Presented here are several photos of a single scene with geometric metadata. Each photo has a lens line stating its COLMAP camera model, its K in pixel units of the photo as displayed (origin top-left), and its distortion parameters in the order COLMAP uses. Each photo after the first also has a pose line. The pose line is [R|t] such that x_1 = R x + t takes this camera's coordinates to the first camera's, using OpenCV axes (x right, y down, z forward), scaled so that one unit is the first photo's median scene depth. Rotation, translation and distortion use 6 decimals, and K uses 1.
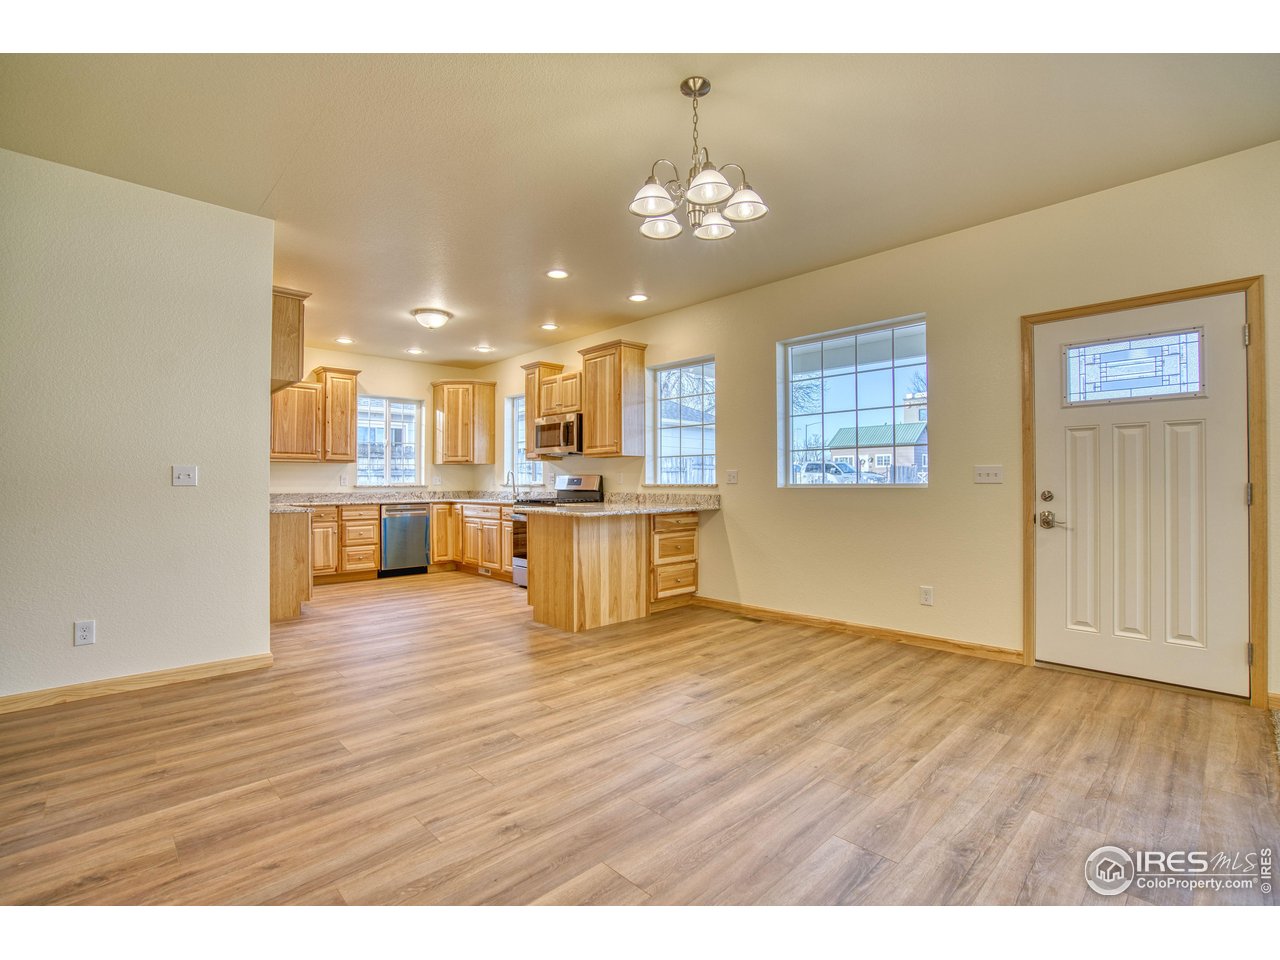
lens RADIAL K [[592.0, 0, 636.6], [0, 592.0, 478.6], [0, 0, 1]] dist [-0.061479, 0.026010]
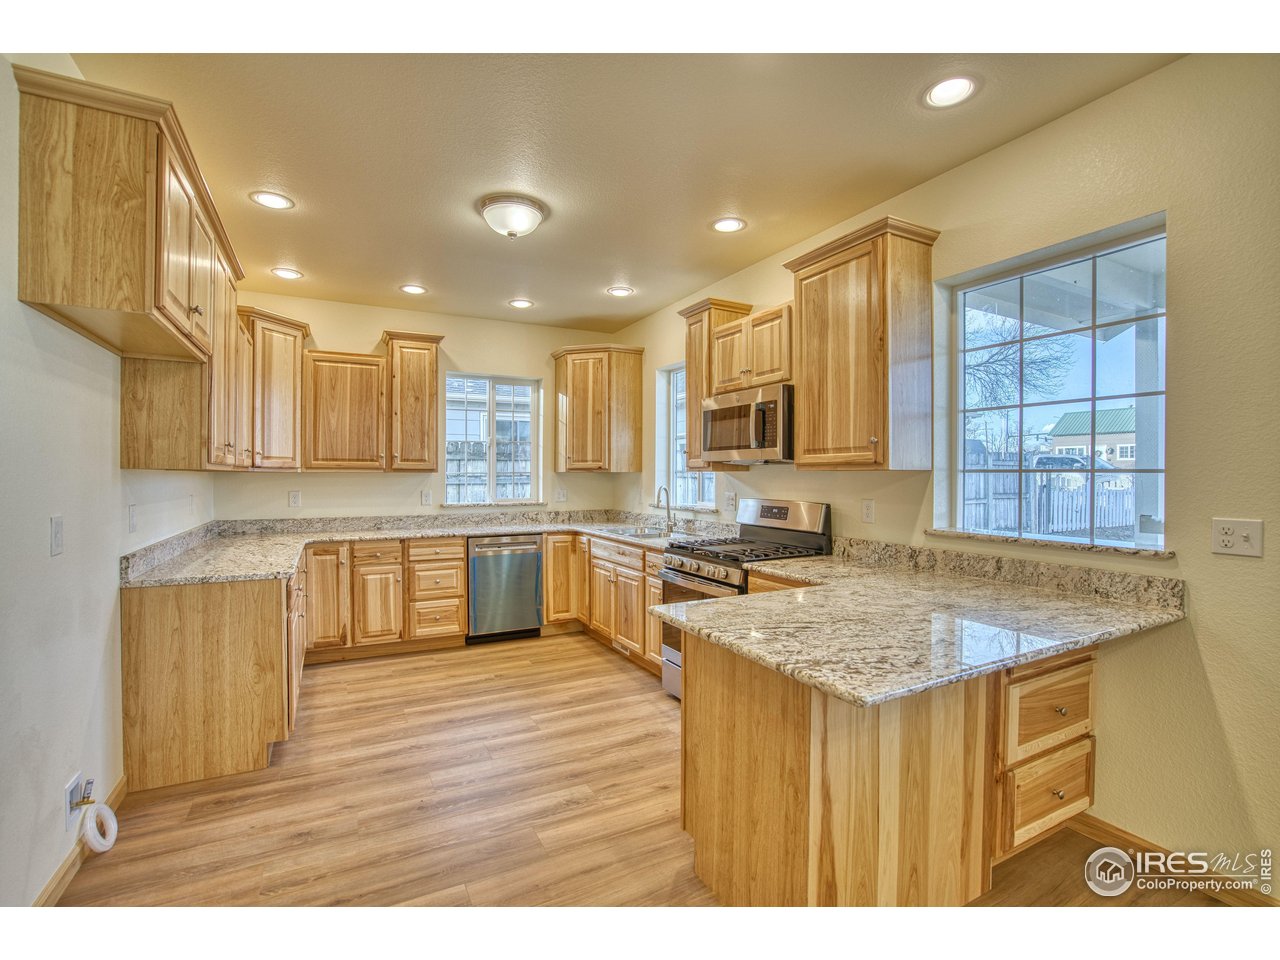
lens RADIAL K [[592.0, 0, 636.6], [0, 592.0, 478.6], [0, 0, 1]] dist [-0.061479, 0.026010]
pose [[0.960919, 0.007228, -0.276737, -0.084991], [-0.003037, 0.999874, 0.015569, -0.038116], [0.276814, -0.014120, 0.960820, 0.494408]]
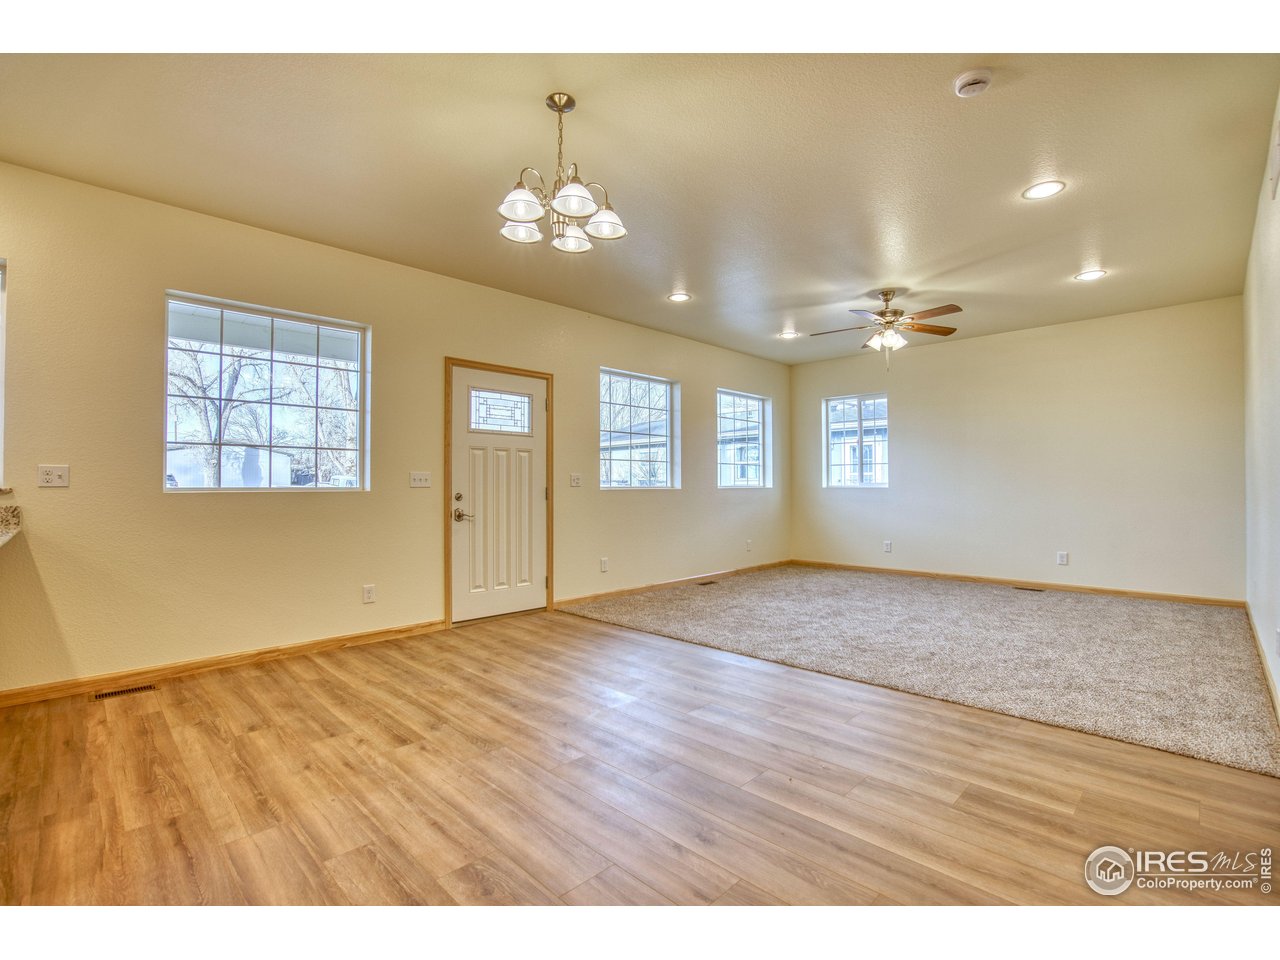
lens RADIAL K [[592.0, 0, 636.6], [0, 592.0, 478.6], [0, 0, 1]] dist [-0.061479, 0.026010]
pose [[-0.017970, 0.017665, 0.999682, -0.384197], [-0.005921, 0.999824, -0.017774, 0.006014], [-0.999821, -0.006239, -0.017862, 0.363597]]
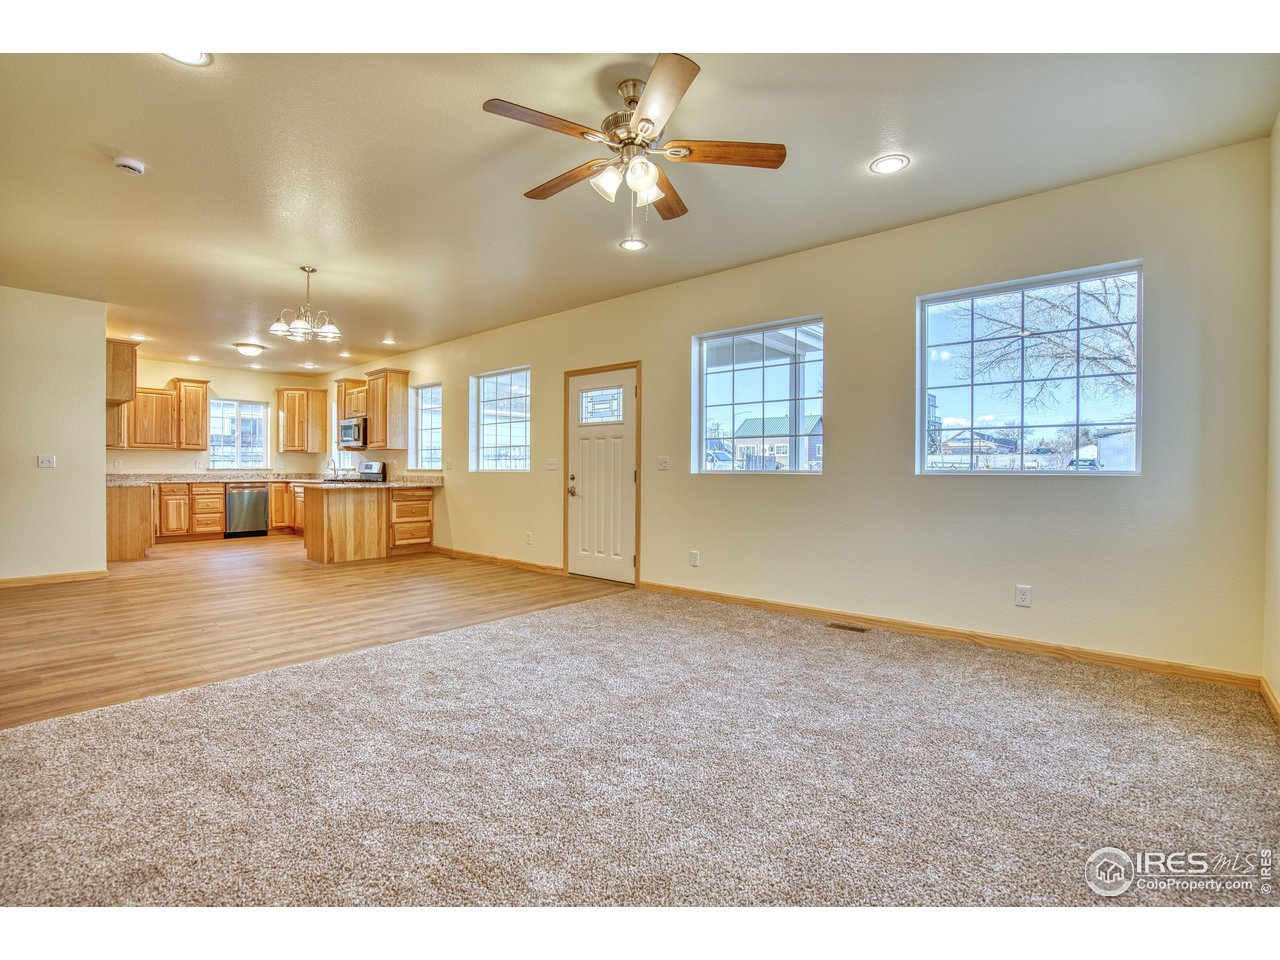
lens RADIAL K [[592.0, 0, 636.6], [0, 592.0, 478.6], [0, 0, 1]] dist [-0.061479, 0.026010]
pose [[0.995538, 0.006861, 0.094110, 0.432756], [-0.009056, 0.999696, 0.022919, -0.004549], [-0.093924, -0.023669, 0.995298, -0.458174]]
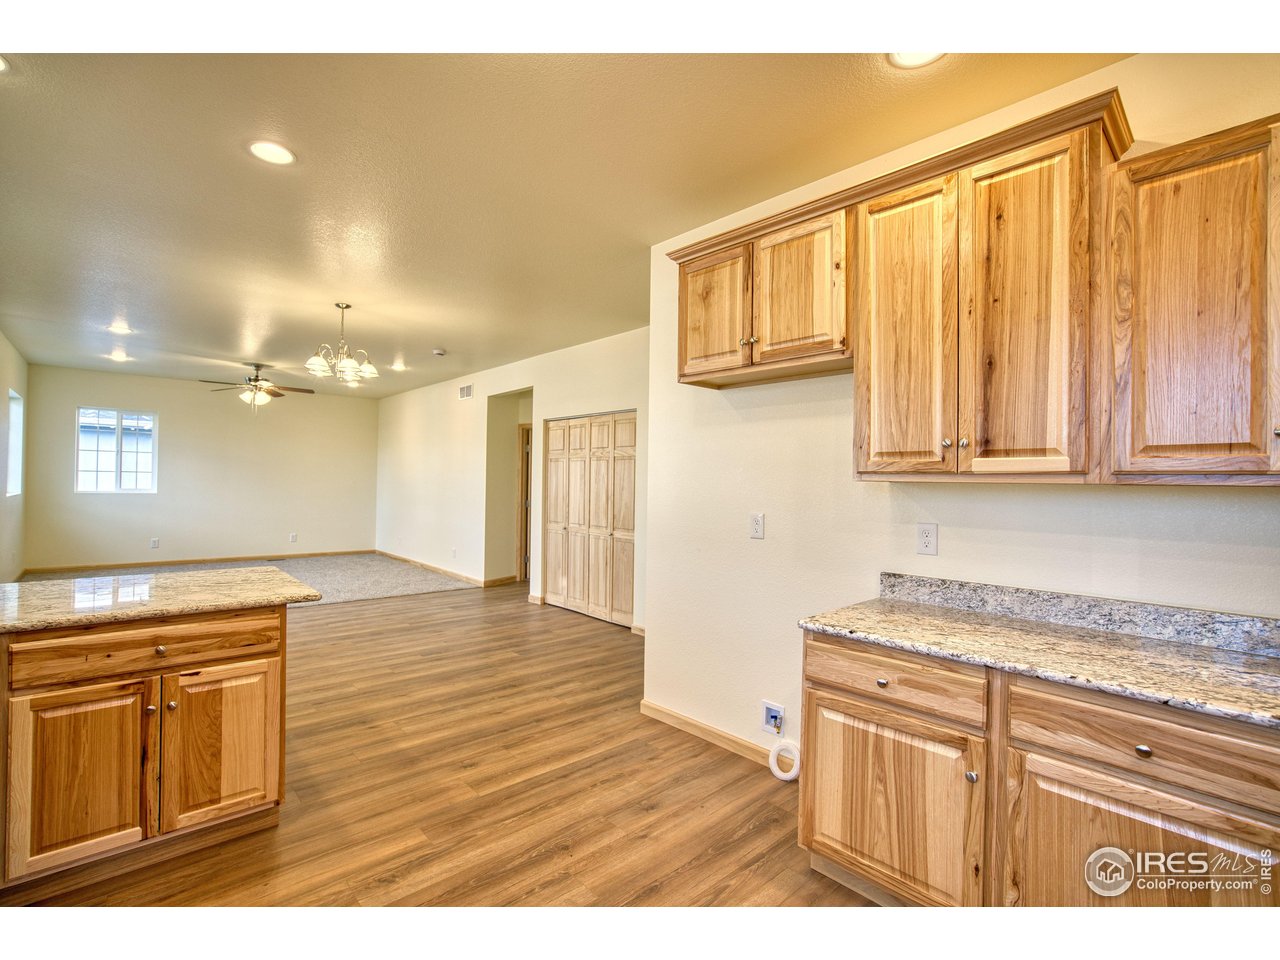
lens RADIAL K [[592.0, 0, 636.6], [0, 592.0, 478.6], [0, 0, 1]] dist [-0.061479, 0.026010]
pose [[-0.999577, -0.013671, 0.025689, -0.393140], [-0.014074, 0.999780, -0.015582, -0.031293], [-0.025470, -0.015937, -0.999549, 1.212734]]
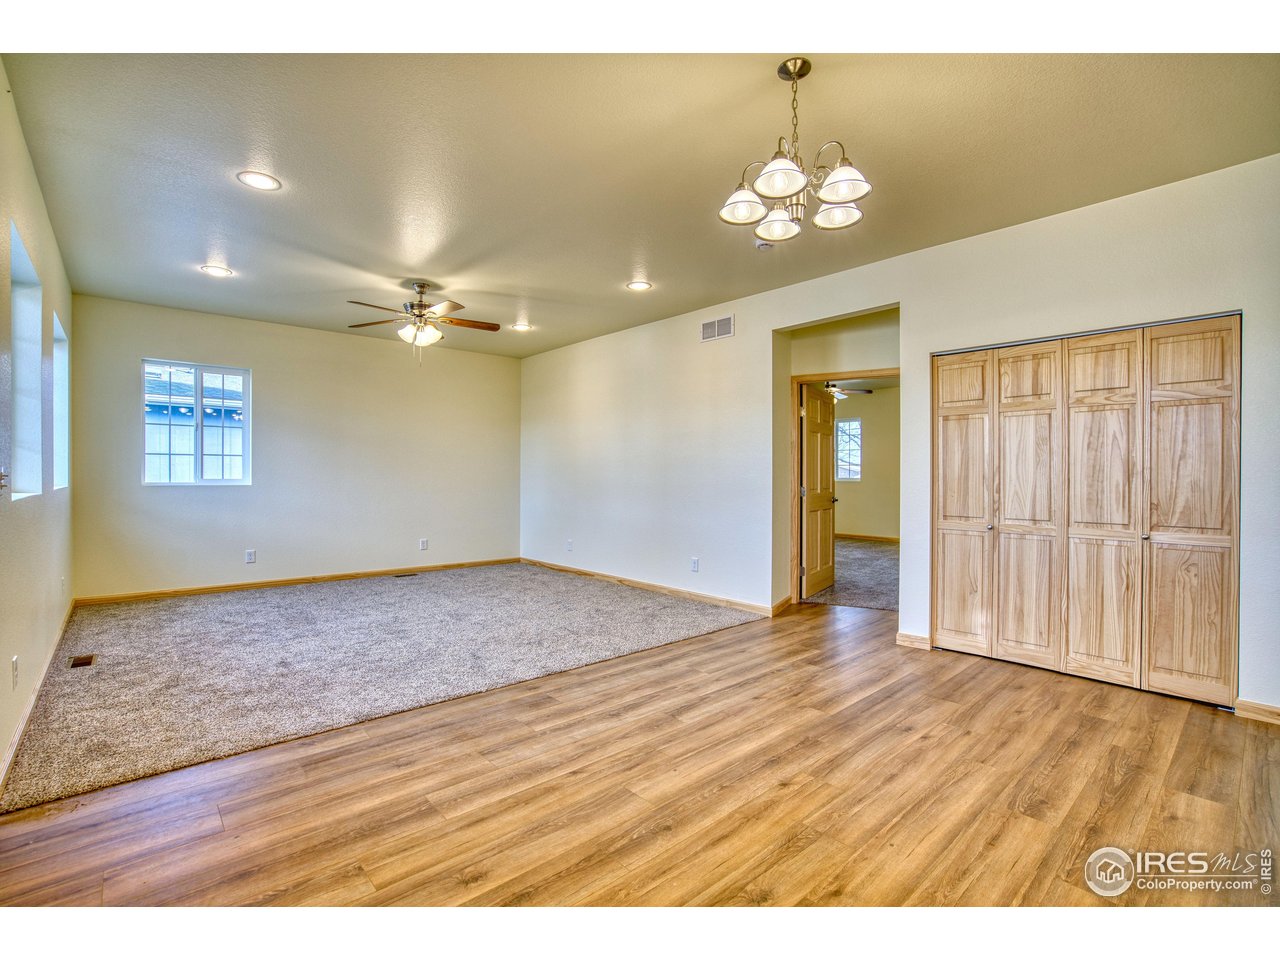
lens RADIAL K [[592.0, 0, 636.6], [0, 592.0, 478.6], [0, 0, 1]] dist [-0.061479, 0.026010]
pose [[-0.999423, 0.000576, 0.033967, 0.133162], [0.000422, 0.999990, -0.004557, -0.007347], [-0.033969, -0.004540, -0.999413, 0.797793]]
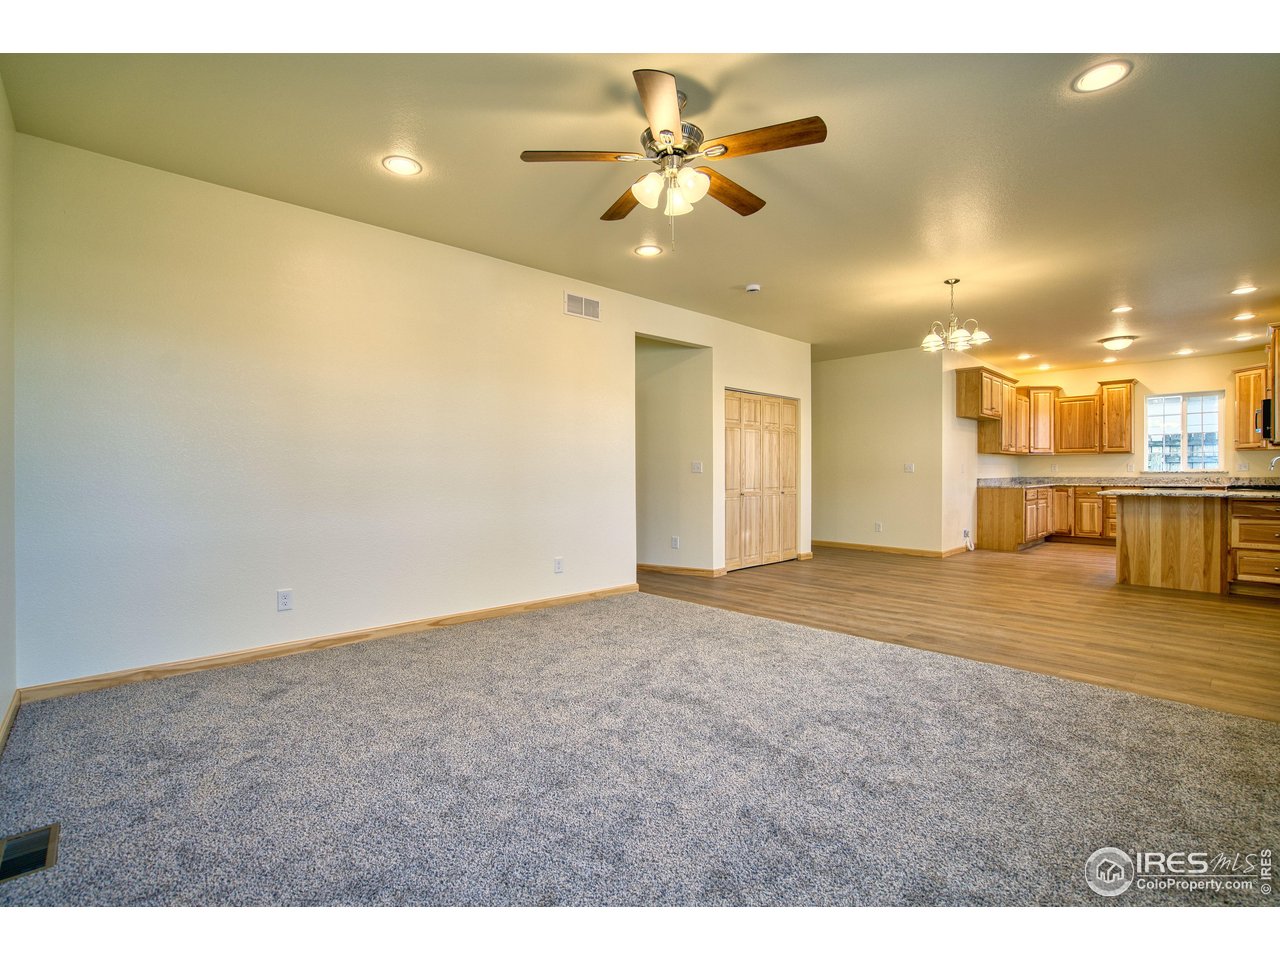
lens RADIAL K [[592.0, 0, 636.6], [0, 592.0, 478.6], [0, 0, 1]] dist [-0.061479, 0.026010]
pose [[-0.013418, 0.014434, -0.999806, 0.913168], [0.012795, 0.999816, 0.014263, -0.005019], [0.999828, -0.012601, -0.013600, -0.046677]]
